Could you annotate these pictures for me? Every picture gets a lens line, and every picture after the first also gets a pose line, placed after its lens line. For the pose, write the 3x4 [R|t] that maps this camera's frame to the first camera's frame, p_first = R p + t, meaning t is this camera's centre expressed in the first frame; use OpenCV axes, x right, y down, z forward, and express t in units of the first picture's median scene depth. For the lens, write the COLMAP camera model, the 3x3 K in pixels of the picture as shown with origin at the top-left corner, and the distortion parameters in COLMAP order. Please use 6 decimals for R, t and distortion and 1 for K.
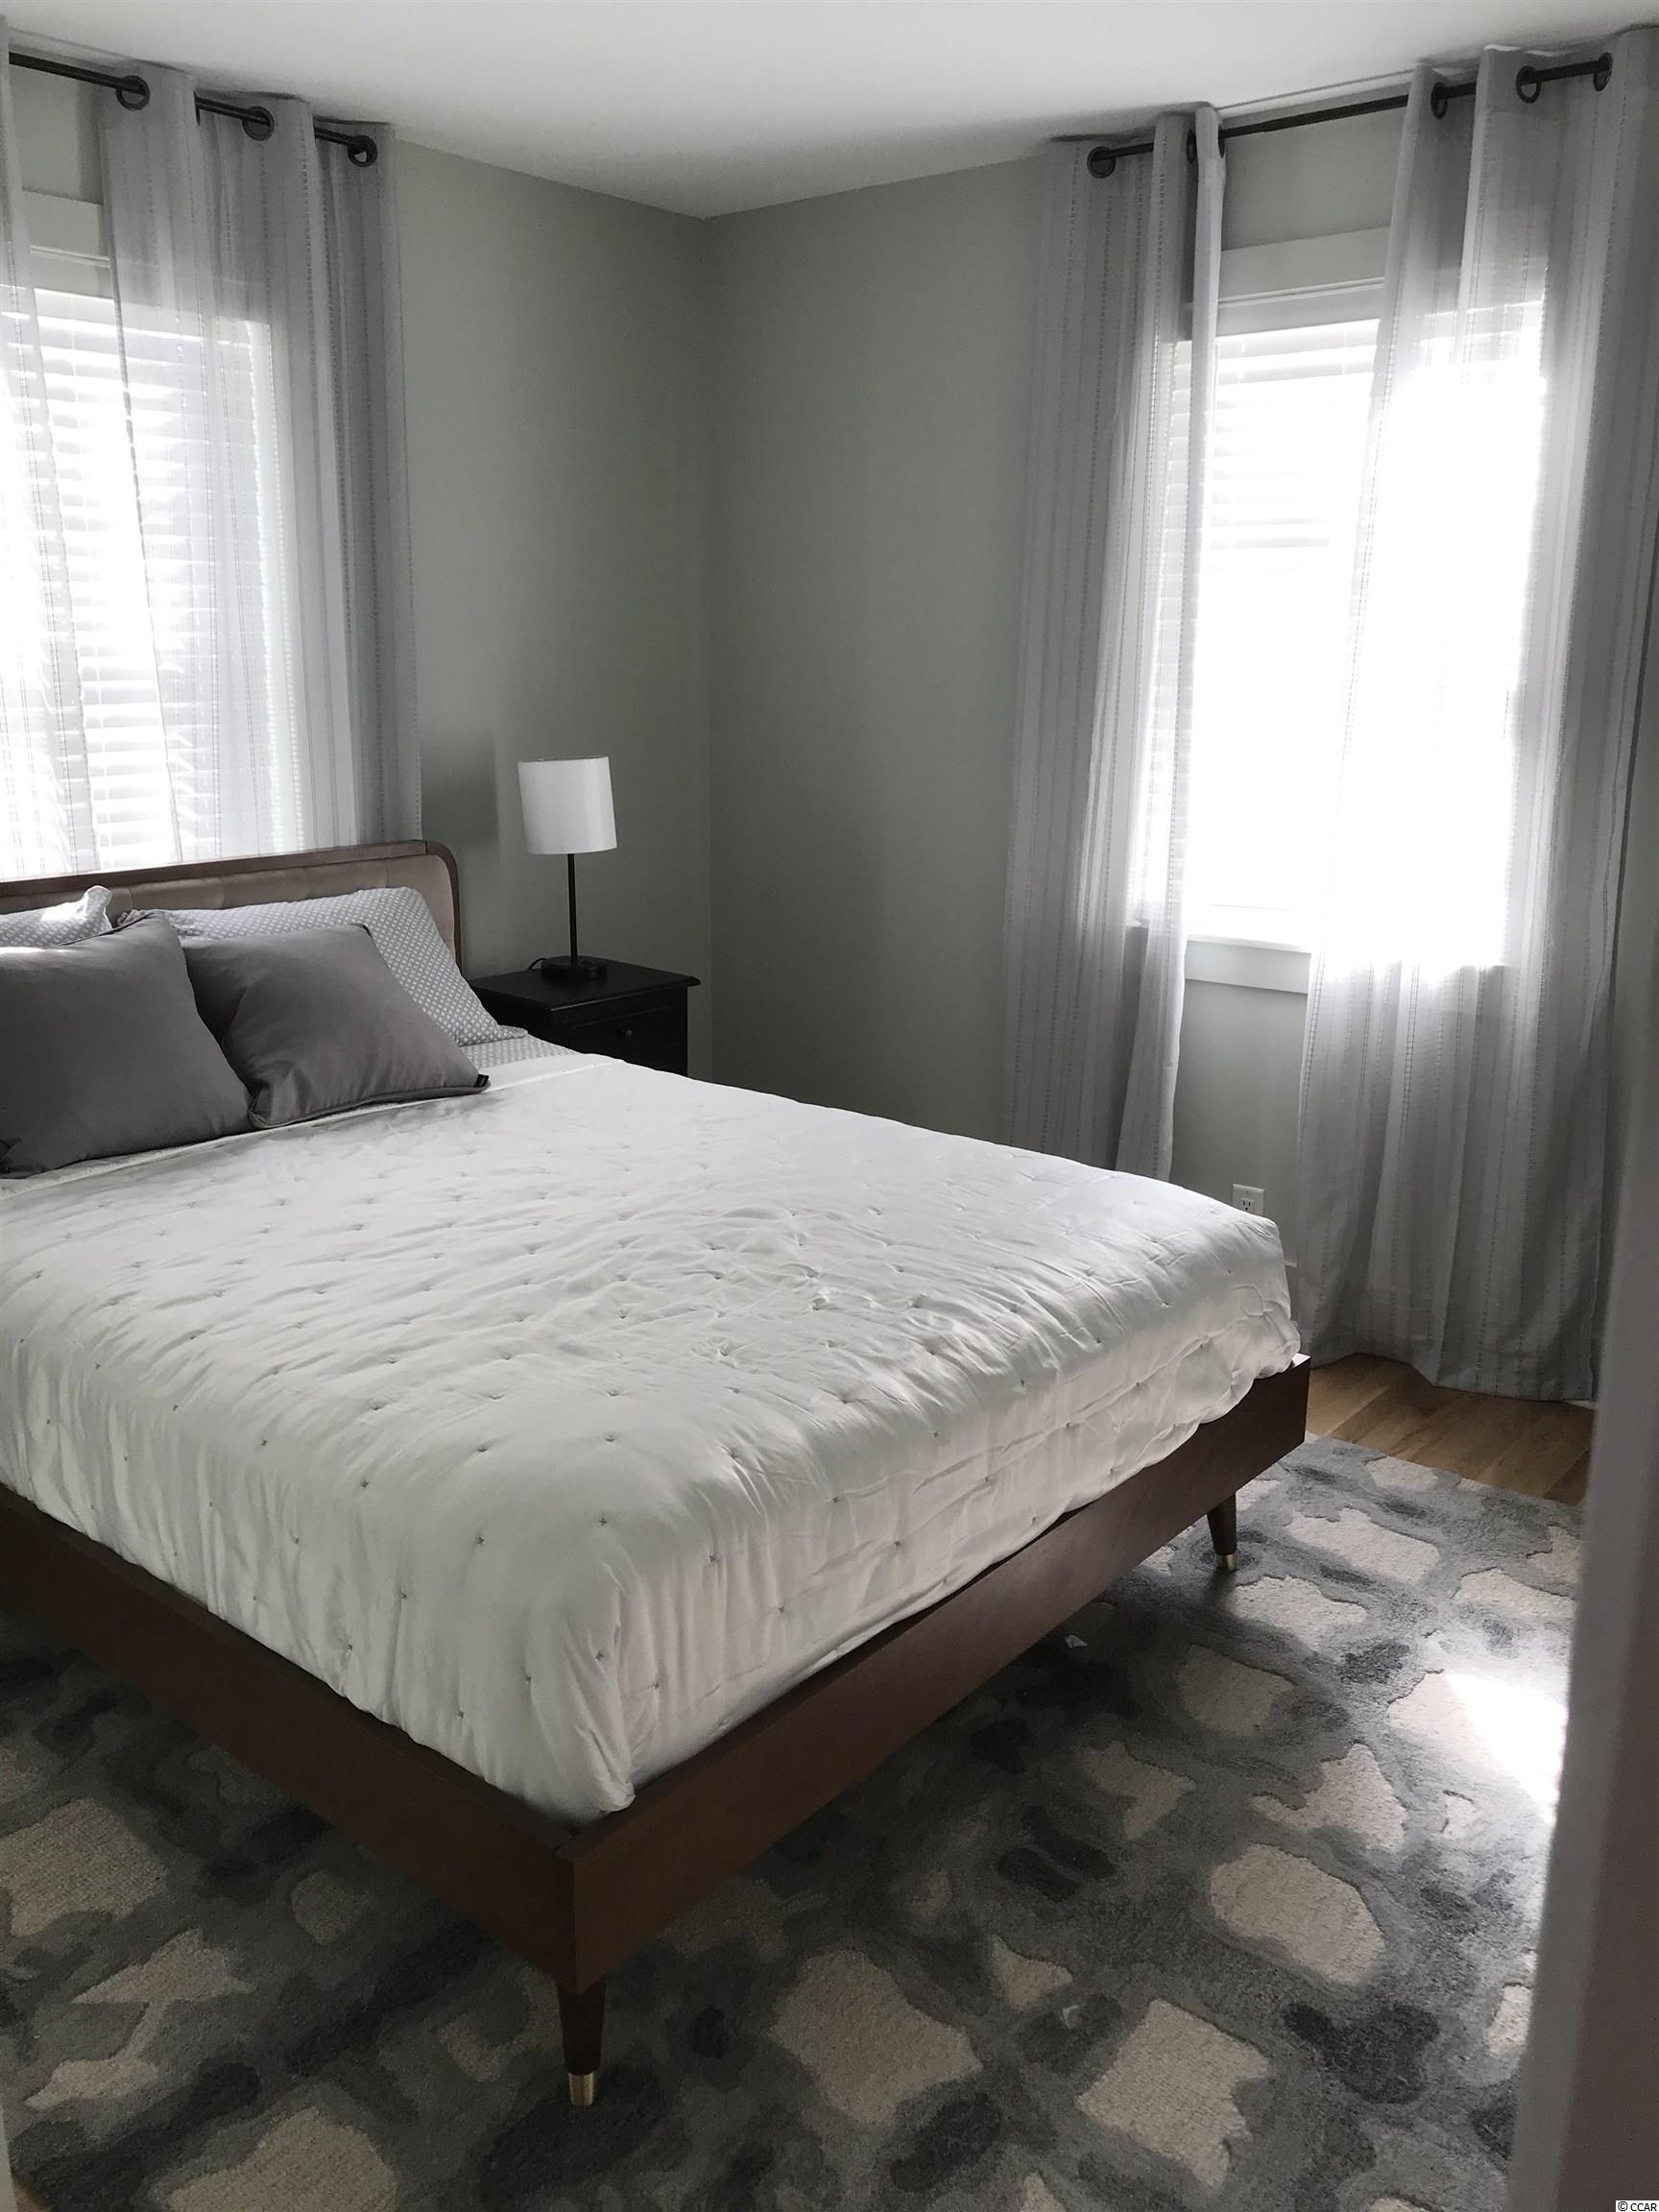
lens RADIAL K [[1805.1, 0, 842.3], [0, 1805.1, 1093.0], [0, 0, 1]] dist [0.004563, 0.013875]
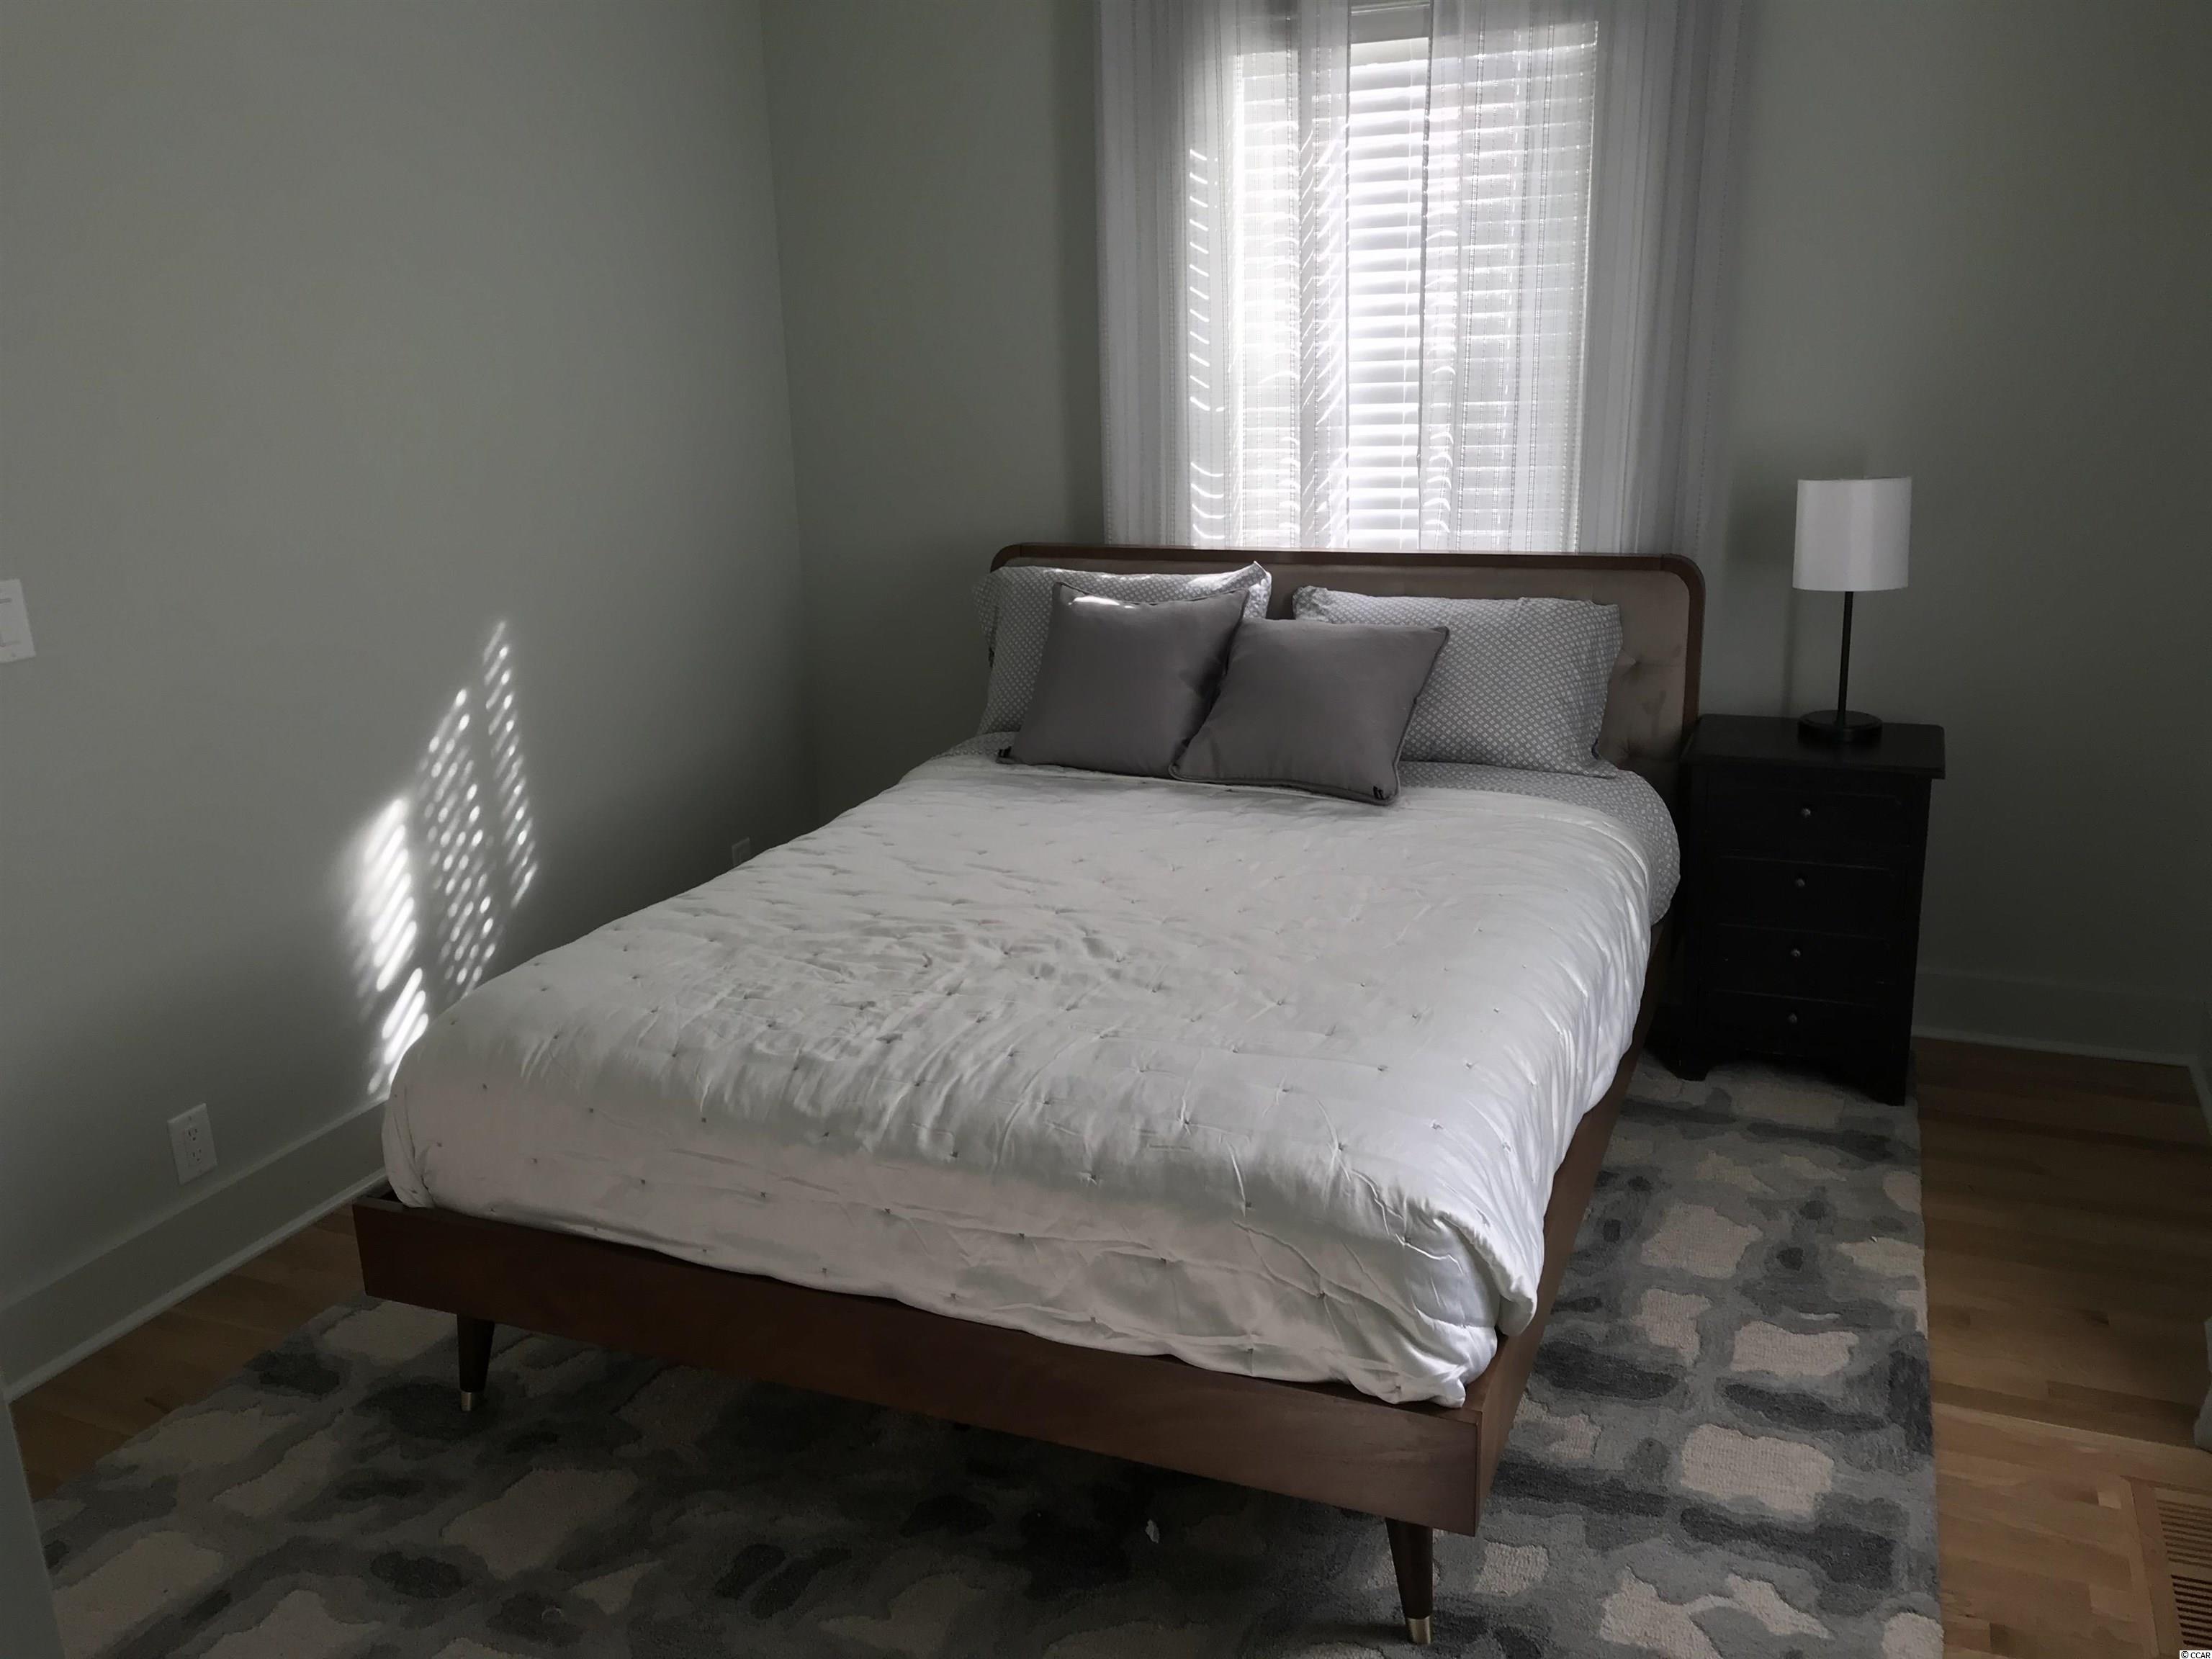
lens RADIAL K [[1805.1, 0, 1106.0], [0, 1805.1, 829.5], [0, 0, 1]] dist [0.004563, 0.013875]
pose [[0.291110, 0.249552, -0.923568, 0.864245], [-0.199033, 0.960054, 0.196676, -0.194256], [0.935757, 0.126566, 0.329150, 0.661330]]
